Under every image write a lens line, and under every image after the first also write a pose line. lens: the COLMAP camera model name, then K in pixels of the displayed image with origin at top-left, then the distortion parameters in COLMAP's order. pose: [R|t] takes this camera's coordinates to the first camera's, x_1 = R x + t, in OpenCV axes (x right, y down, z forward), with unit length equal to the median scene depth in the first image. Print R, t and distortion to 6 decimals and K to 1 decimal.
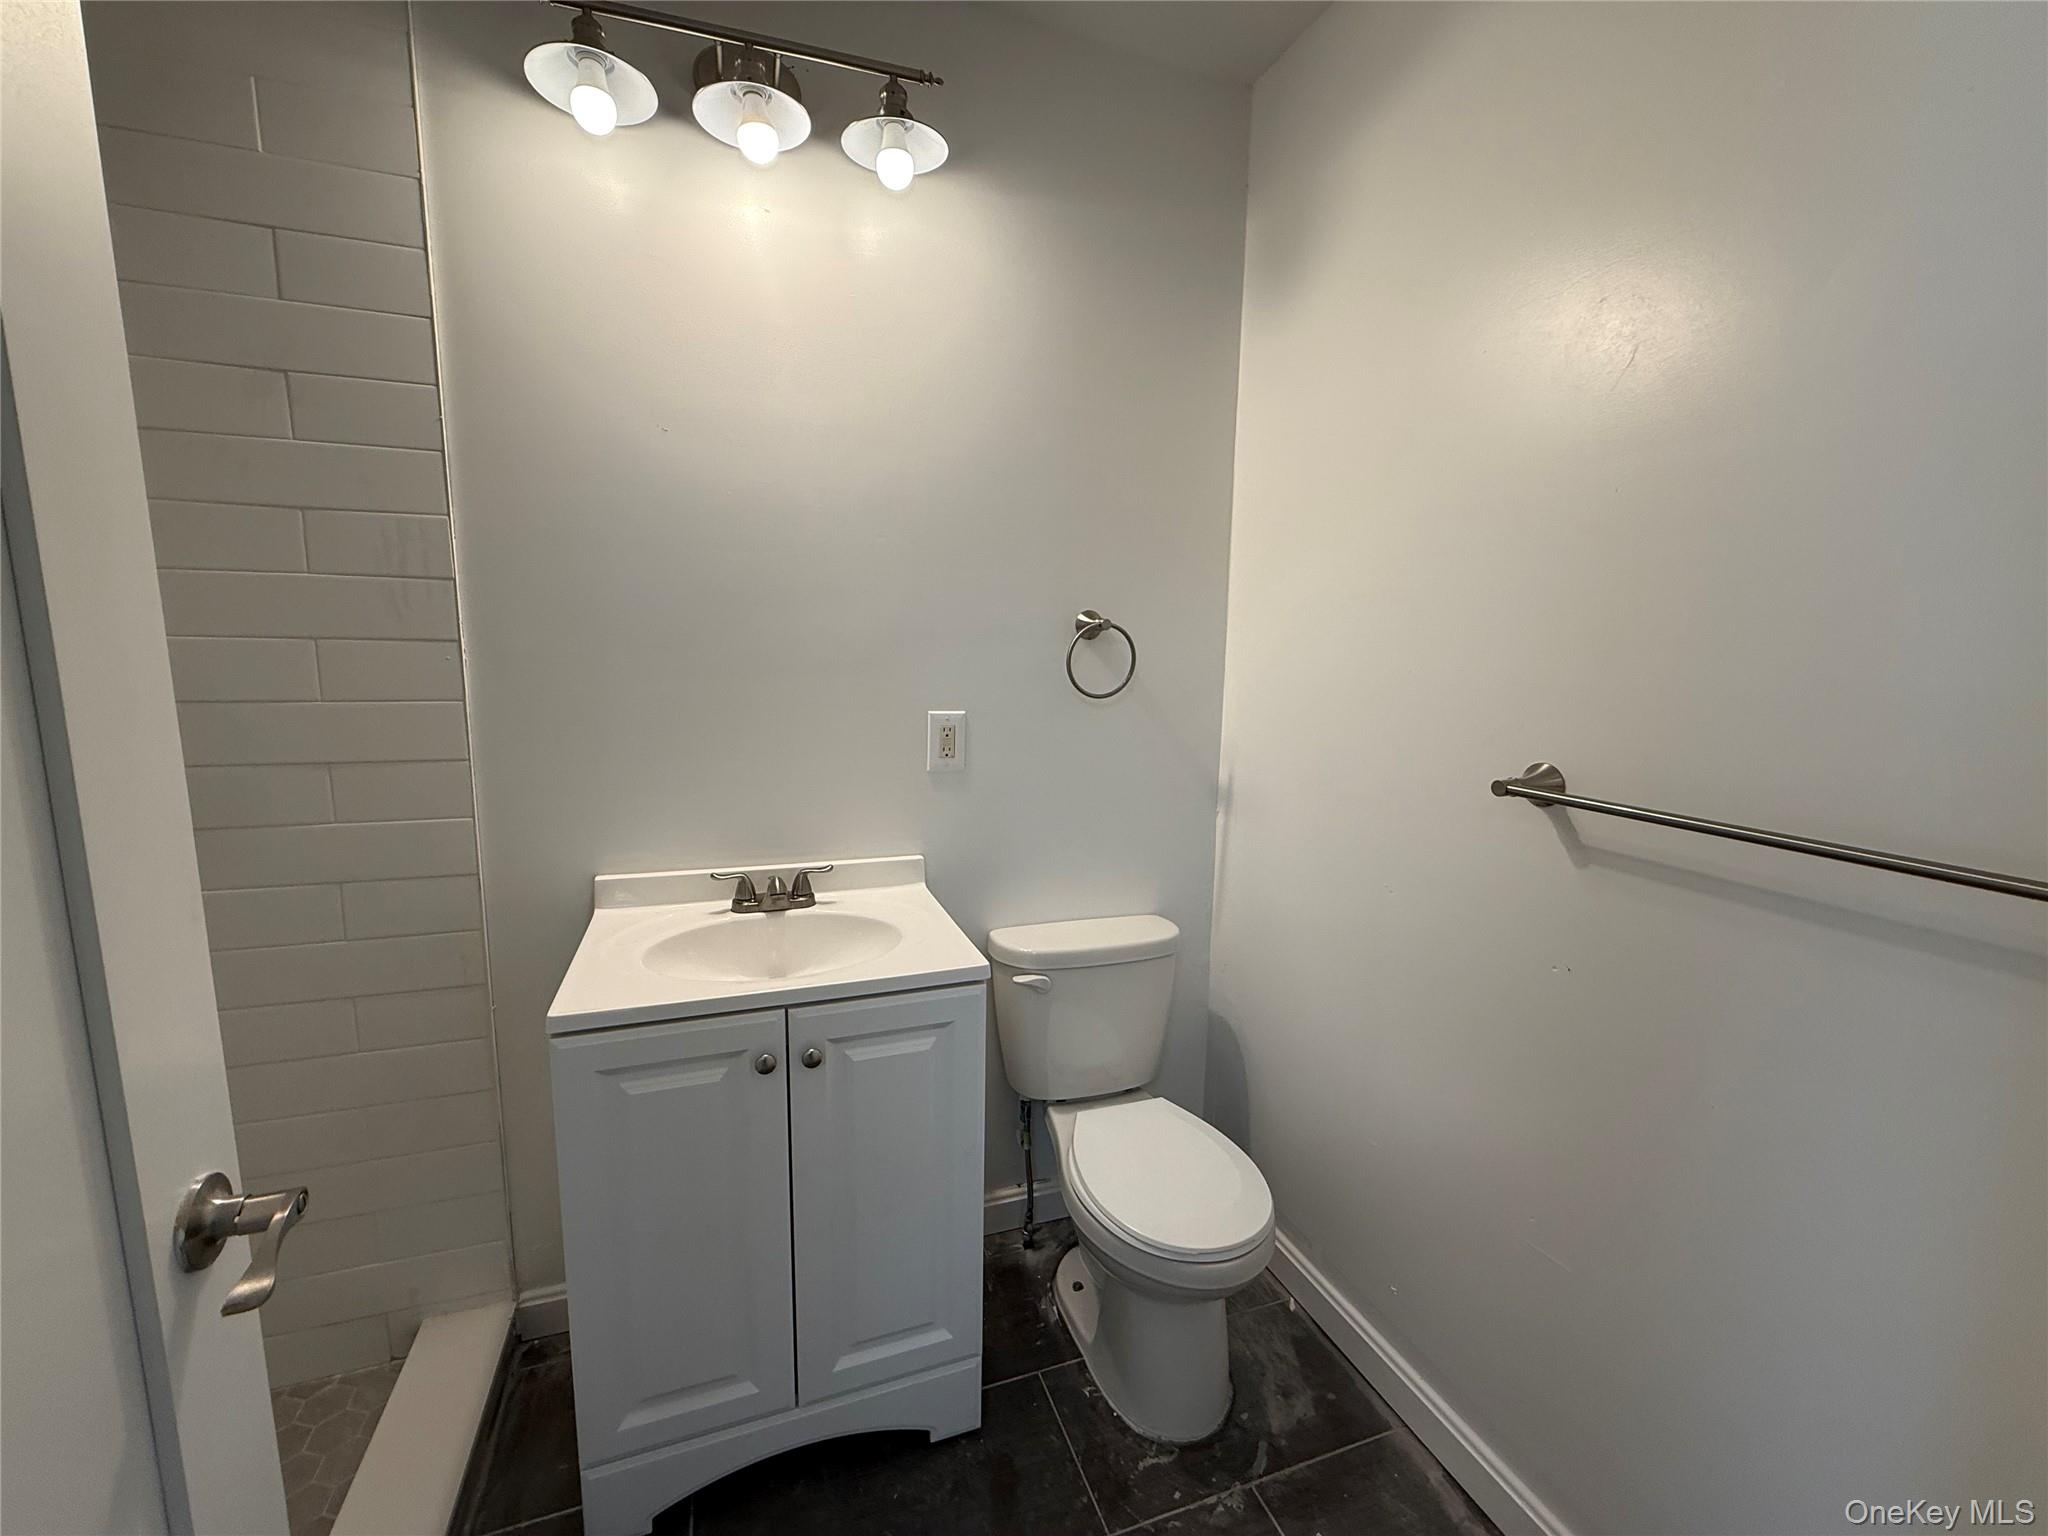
lens RADIAL K [[813.2, 0, 1024.7], [0, 813.2, 764.0], [0, 0, 1]] dist [-0.000038, -0.000360]
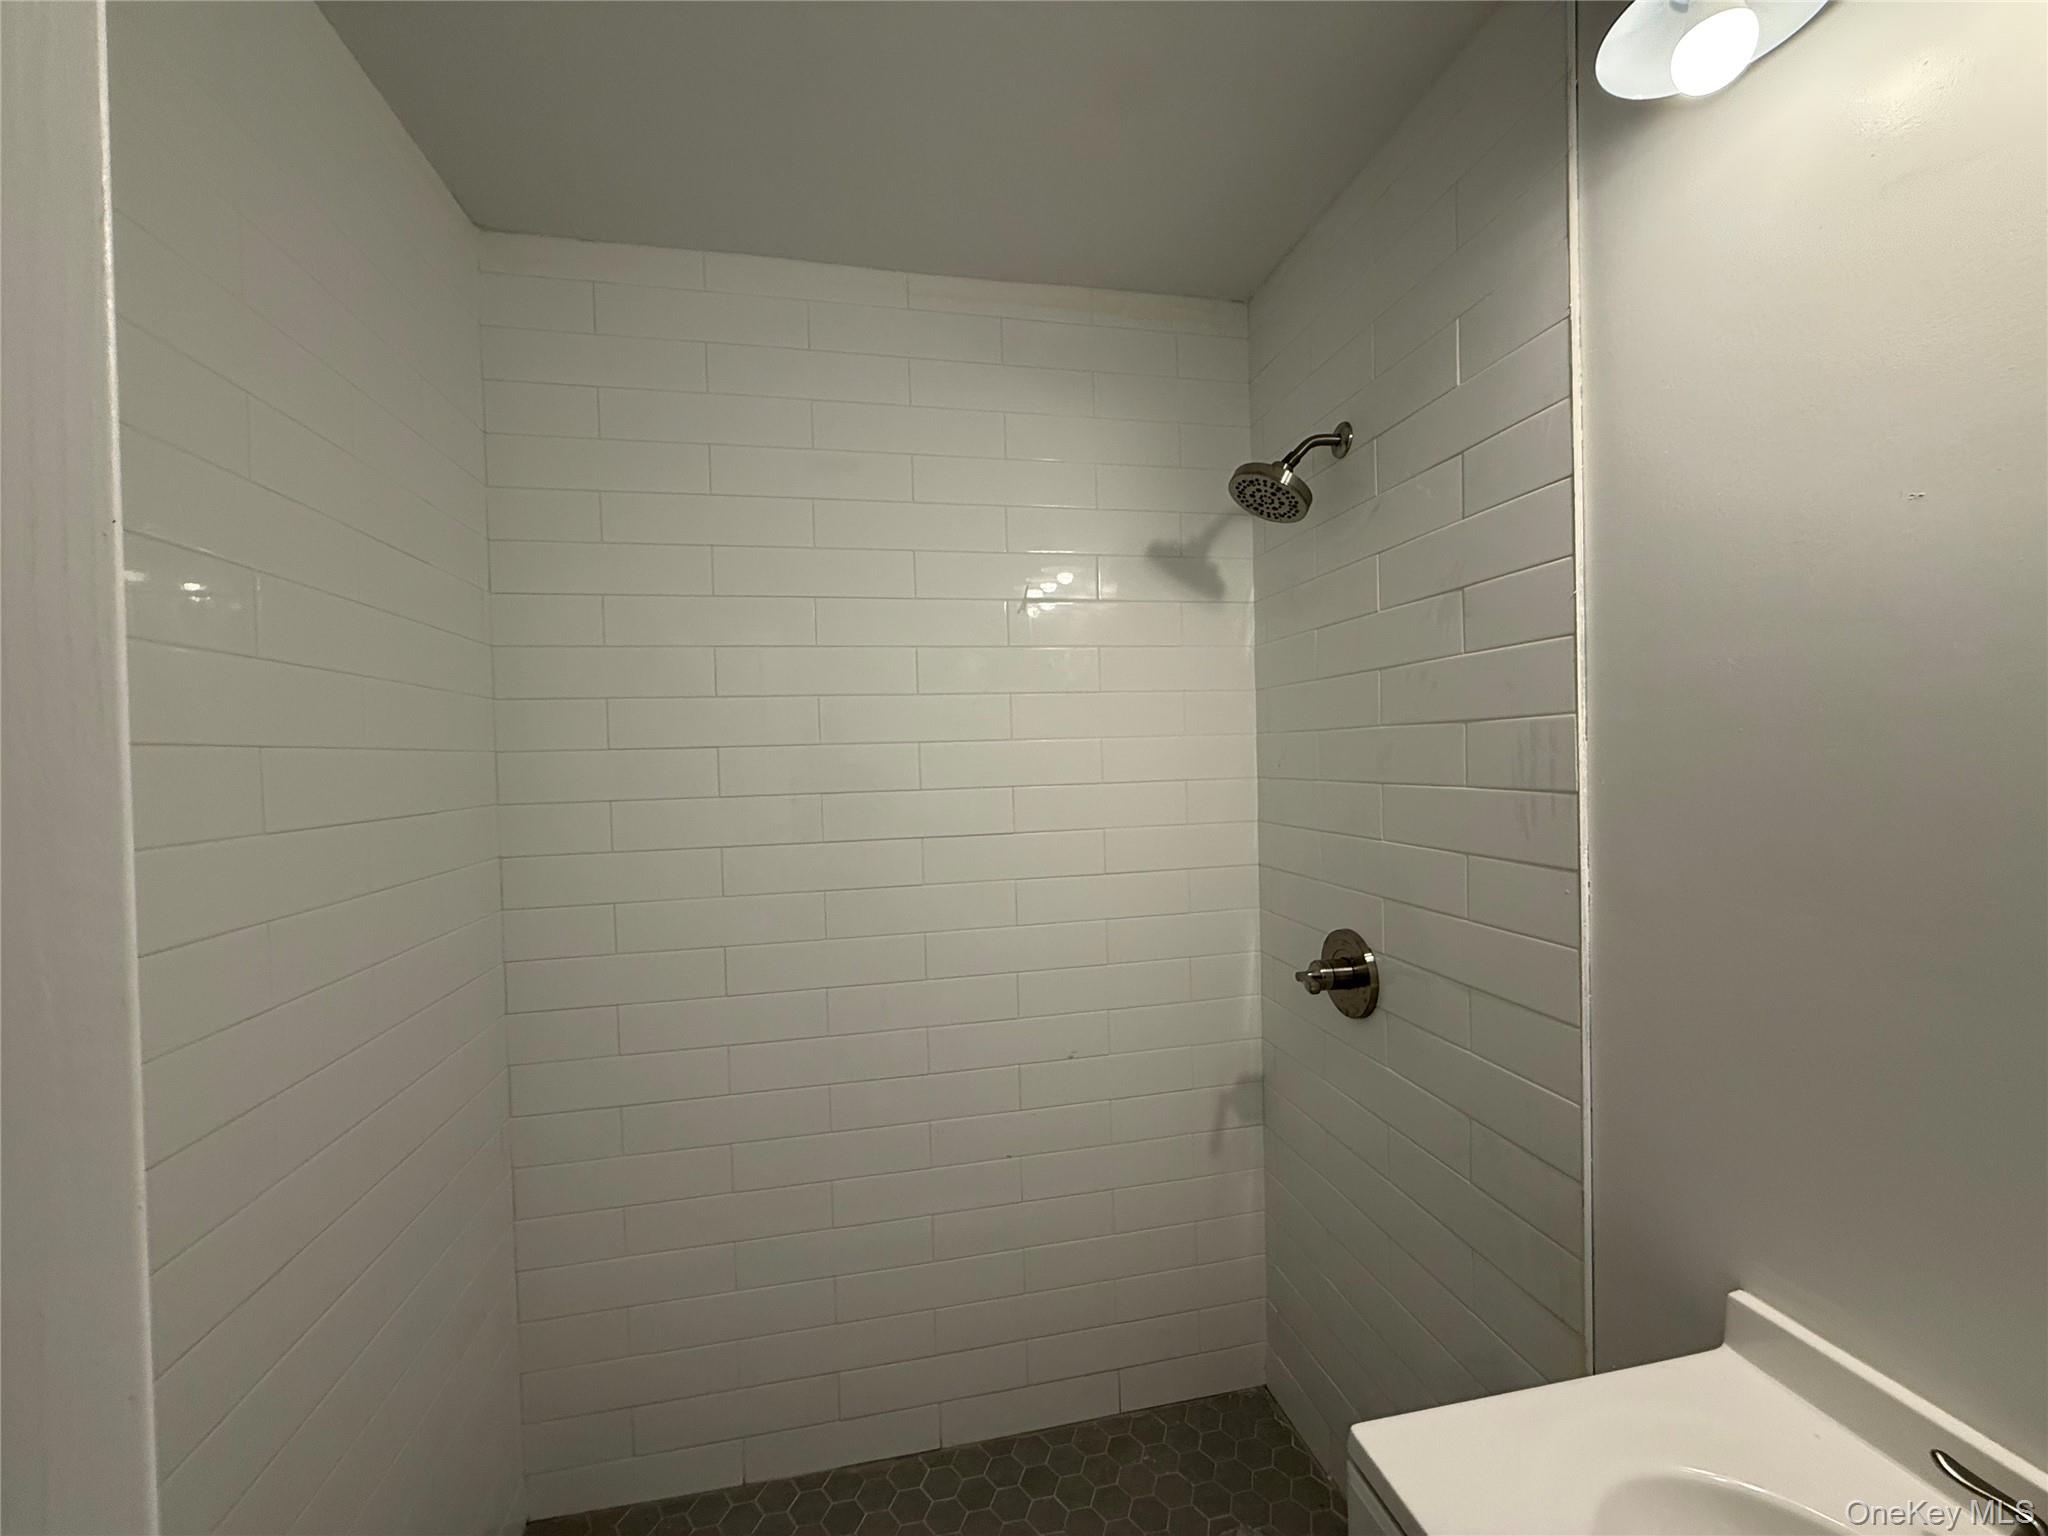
lens RADIAL K [[813.2, 0, 1021.5], [0, 813.2, 770.1], [0, 0, 1]] dist [-0.000038, -0.000360]
pose [[-0.143834, 0.003357, -0.989596, 0.140218], [-0.121546, 0.992363, 0.021032, -0.203880], [0.982109, 0.123307, -0.142328, 0.597804]]
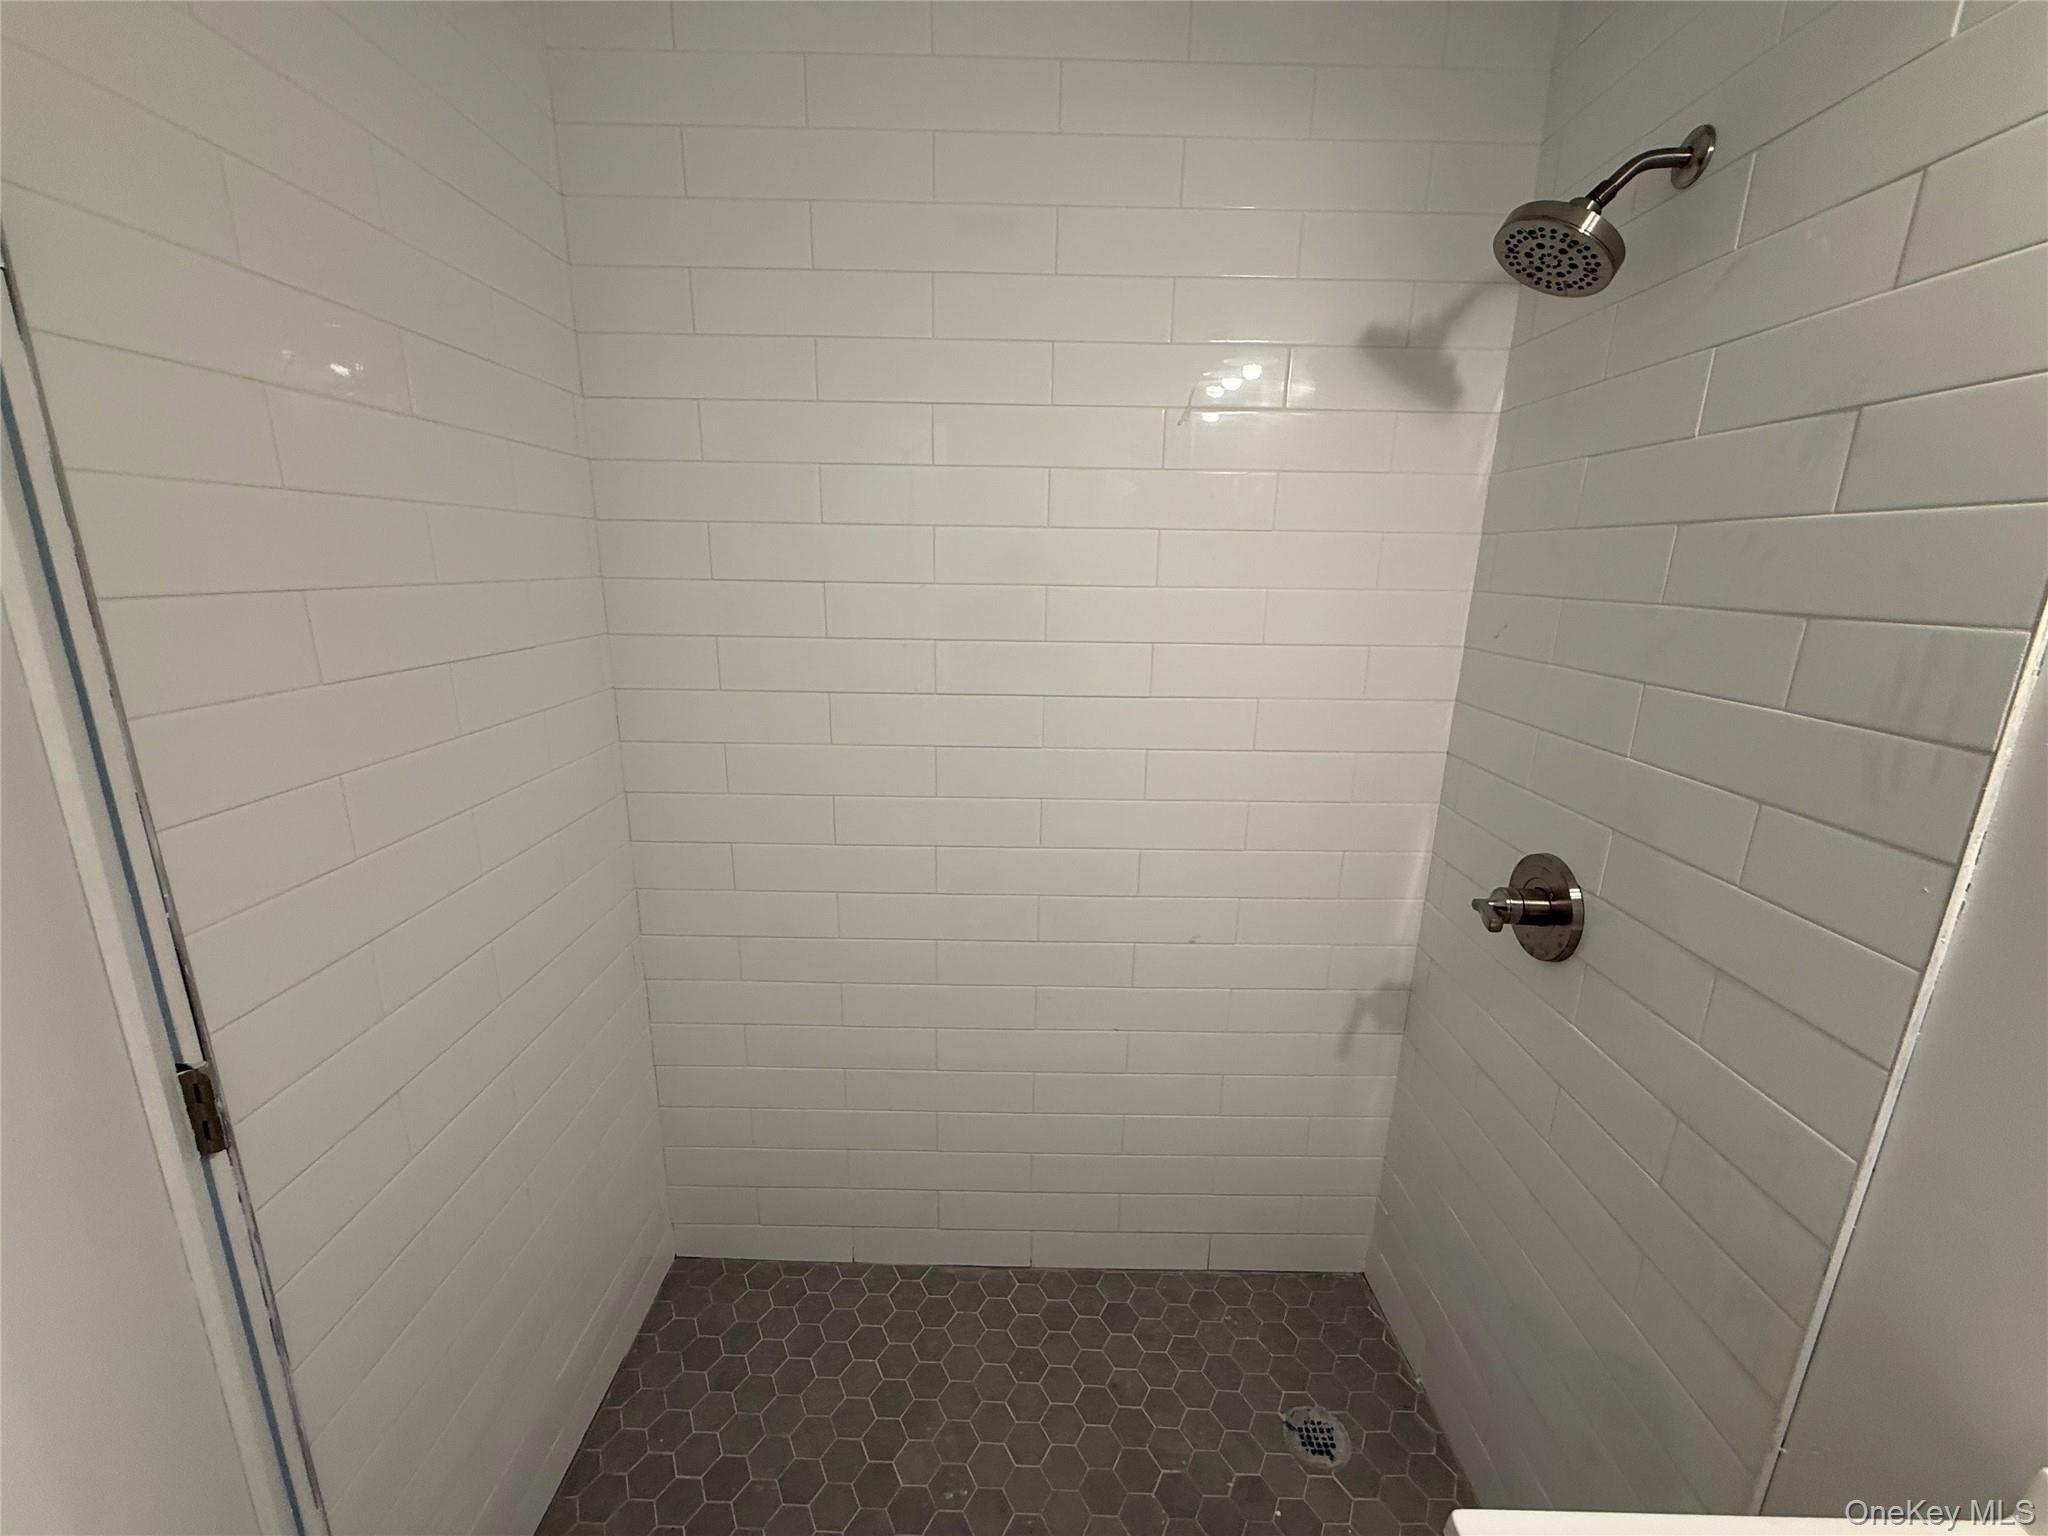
lens RADIAL K [[813.2, 0, 1019.8], [0, 813.2, 770.2], [0, 0, 1]] dist [-0.000038, -0.000360]
pose [[-0.343630, 0.209596, -0.915417, -0.031713], [-0.161372, 0.947098, 0.277425, -0.263967], [0.925136, 0.243055, -0.291628, 0.600304]]
